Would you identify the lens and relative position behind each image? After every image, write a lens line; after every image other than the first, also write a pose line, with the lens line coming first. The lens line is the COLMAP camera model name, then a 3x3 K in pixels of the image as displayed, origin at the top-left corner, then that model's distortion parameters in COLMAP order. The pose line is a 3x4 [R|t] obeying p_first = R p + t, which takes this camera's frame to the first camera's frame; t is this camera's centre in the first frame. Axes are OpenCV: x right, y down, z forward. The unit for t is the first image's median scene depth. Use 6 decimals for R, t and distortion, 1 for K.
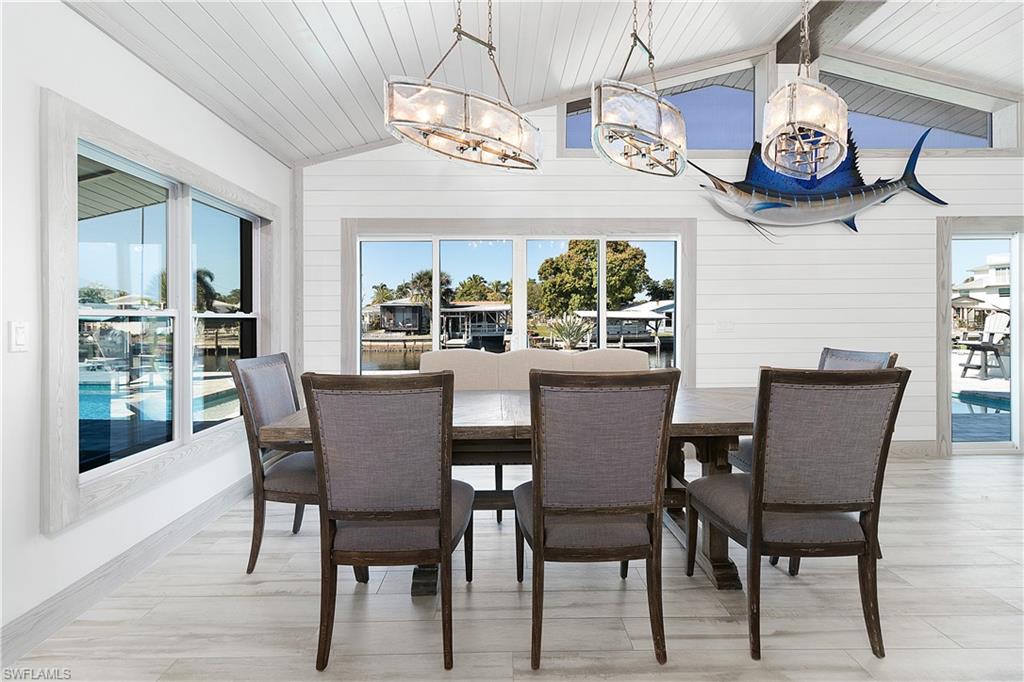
lens RADIAL K [[486.0, 0, 504.6], [0, 486.0, 331.2], [0, 0, 1]] dist [-0.002968, -0.000440]
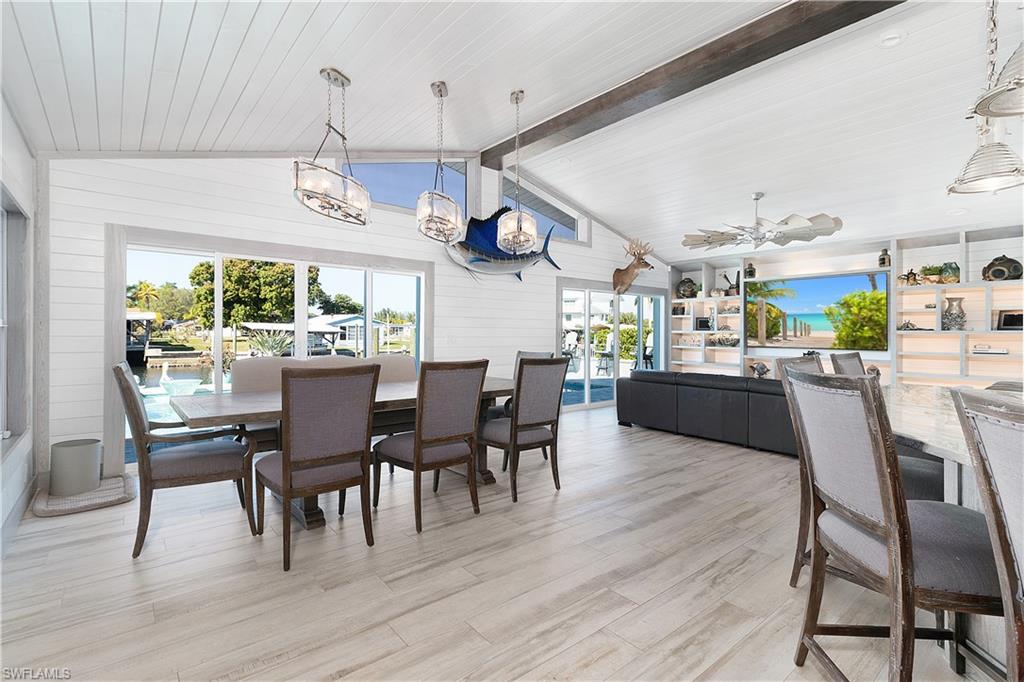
lens RADIAL K [[477.0, 0, 509.8], [0, 477.0, 329.3], [0, 0, 1]] dist [0.001339, 0.000059]
pose [[0.776672, 0.015809, 0.629707, -0.260437], [0.004293, 0.999529, -0.030389, 0.005846], [-0.629891, 0.026305, 0.776238, -0.180611]]
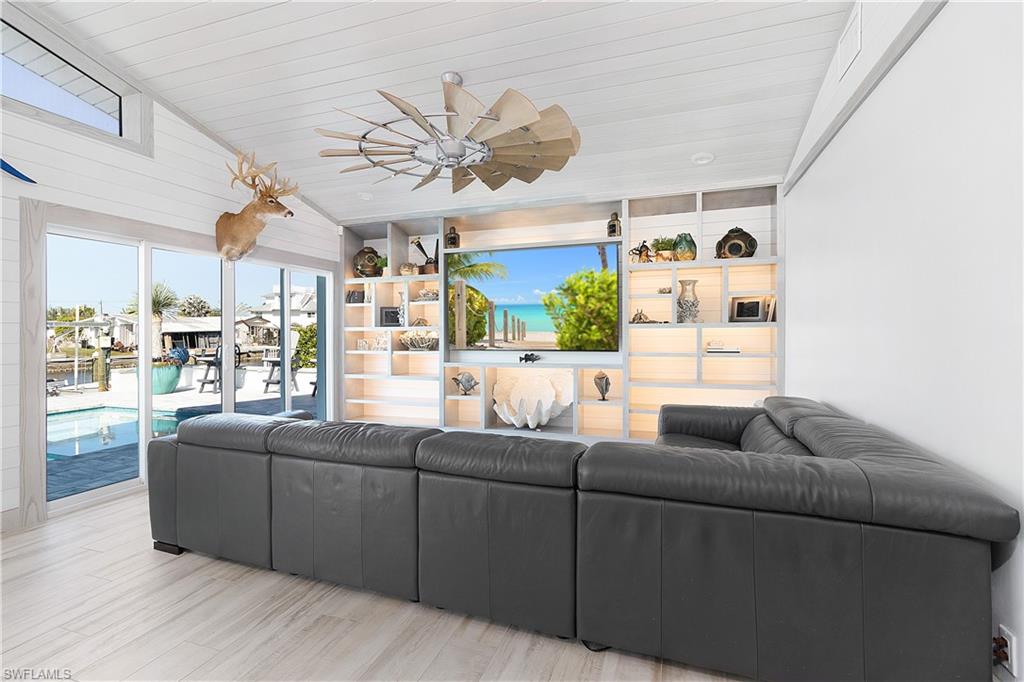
lens RADIAL K [[477.0, 0, 509.8], [0, 477.0, 329.3], [0, 0, 1]] dist [0.001339, 0.000059]
pose [[0.338344, 0.009963, 0.940970, 0.395868], [0.027084, 0.999427, -0.020321, -0.001946], [-0.940633, 0.032360, 0.337880, 0.065992]]
